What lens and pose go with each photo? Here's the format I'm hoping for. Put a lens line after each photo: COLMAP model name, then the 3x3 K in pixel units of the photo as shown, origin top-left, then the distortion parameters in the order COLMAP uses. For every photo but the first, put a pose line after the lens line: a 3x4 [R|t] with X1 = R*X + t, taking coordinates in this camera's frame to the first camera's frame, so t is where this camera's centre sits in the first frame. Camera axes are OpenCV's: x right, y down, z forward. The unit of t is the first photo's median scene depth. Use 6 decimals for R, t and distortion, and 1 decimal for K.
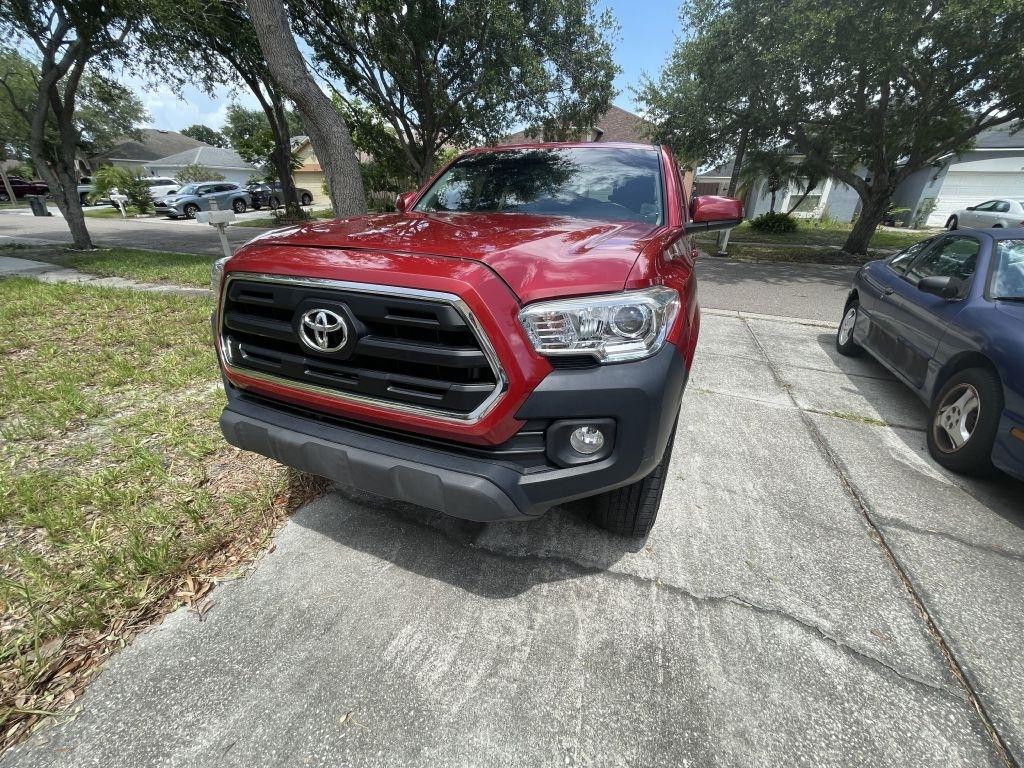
lens RADIAL K [[411.3, 0, 513.7], [0, 411.3, 383.5], [0, 0, 1]] dist [-0.000304, 0.000504]
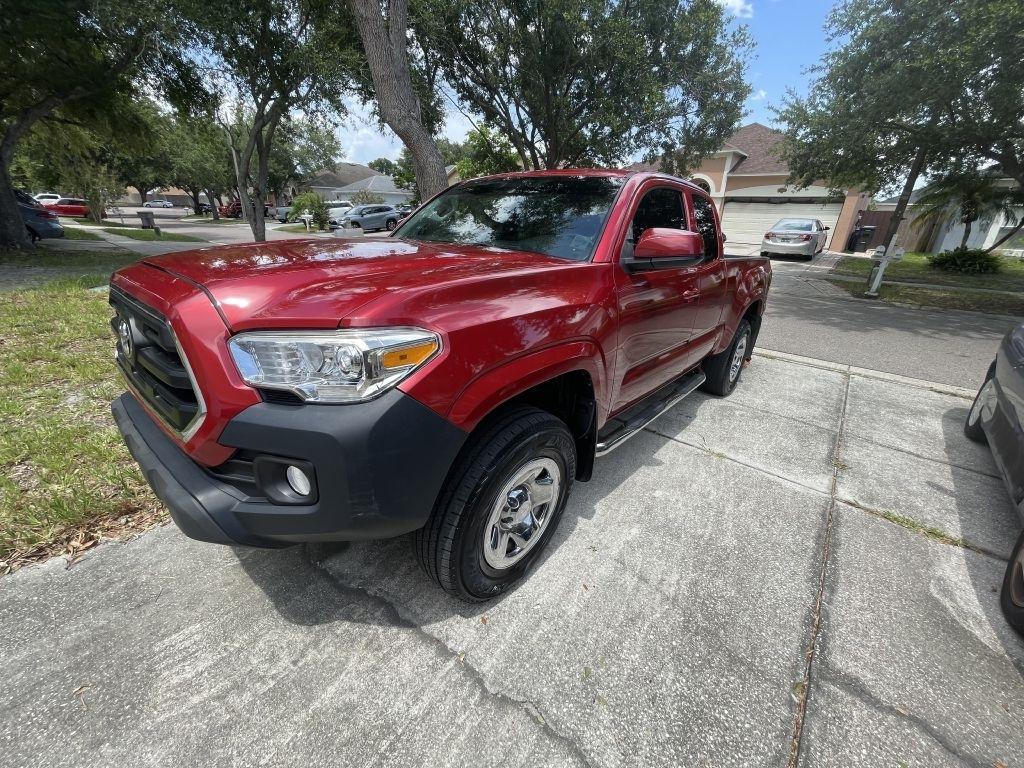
lens RADIAL K [[411.7, 0, 514.4], [0, 411.7, 382.6], [0, 0, 1]] dist [0.001453, 0.000133]
pose [[0.951735, 0.128569, -0.278696, 0.081899], [-0.142794, 0.989258, -0.031266, -0.011644], [0.271682, 0.069553, 0.959870, 0.018660]]
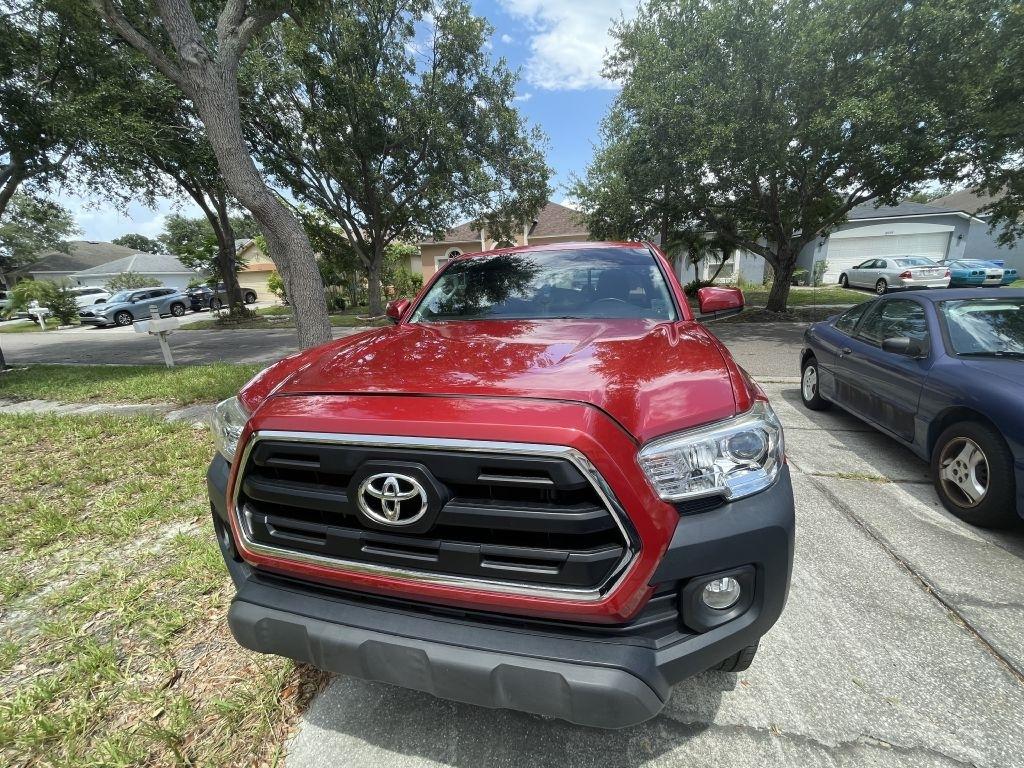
lens RADIAL K [[412.7, 0, 513.9], [0, 412.7, 381.5], [0, 0, 1]] dist [-0.001913, 0.000102]
pose [[0.988654, -0.093494, 0.117569, -0.027607], [0.113106, 0.978391, -0.173086, -0.017217], [-0.098846, 0.184420, 0.977864, 0.012520]]
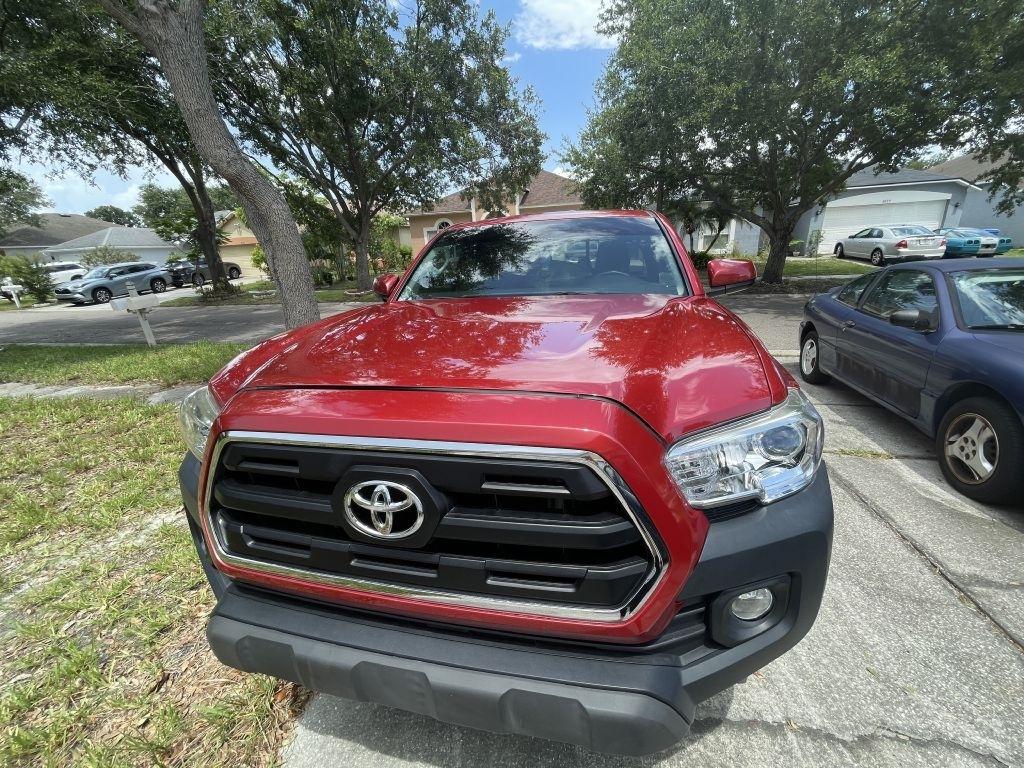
lens RADIAL K [[412.7, 0, 513.9], [0, 412.7, 381.5], [0, 0, 1]] dist [-0.001913, 0.000102]
pose [[0.985279, -0.112617, 0.128620, -0.028482], [0.126965, 0.985854, -0.109411, -0.022084], [-0.114479, 0.124131, 0.985640, 0.022603]]
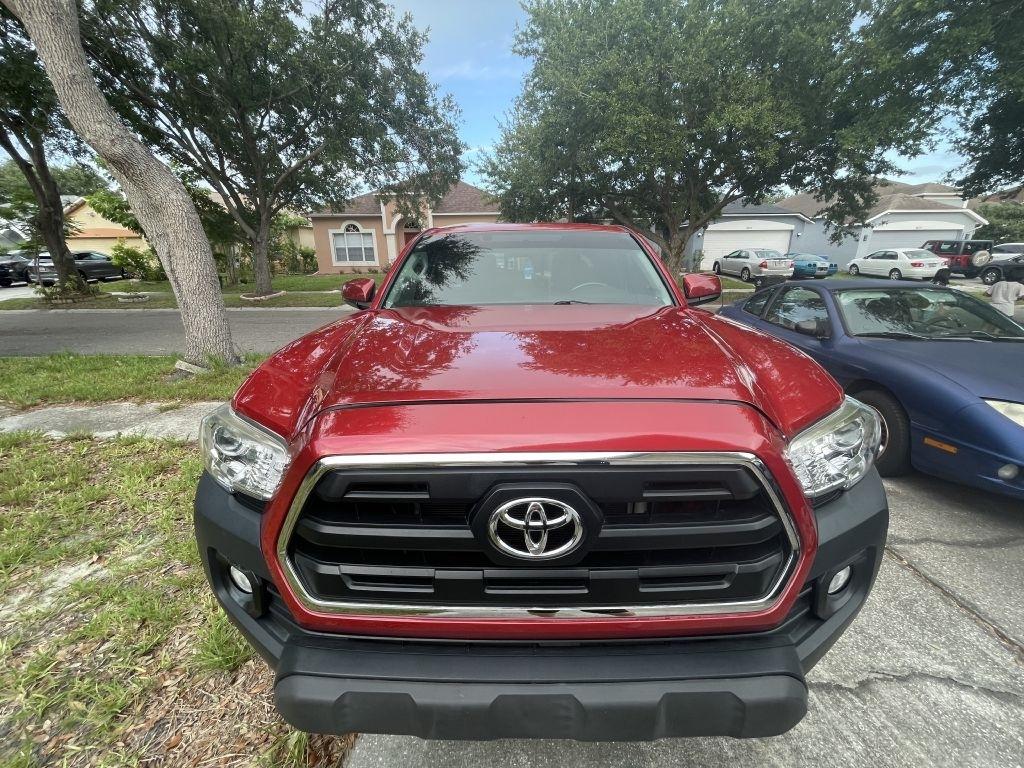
lens RADIAL K [[409.6, 0, 513.5], [0, 409.6, 382.6], [0, 0, 1]] dist [0.001769, -0.001363]
pose [[0.930715, -0.136268, 0.339412, -0.063763], [0.176568, 0.980102, -0.090681, -0.028318], [-0.320301, 0.144327, 0.936257, 0.032296]]
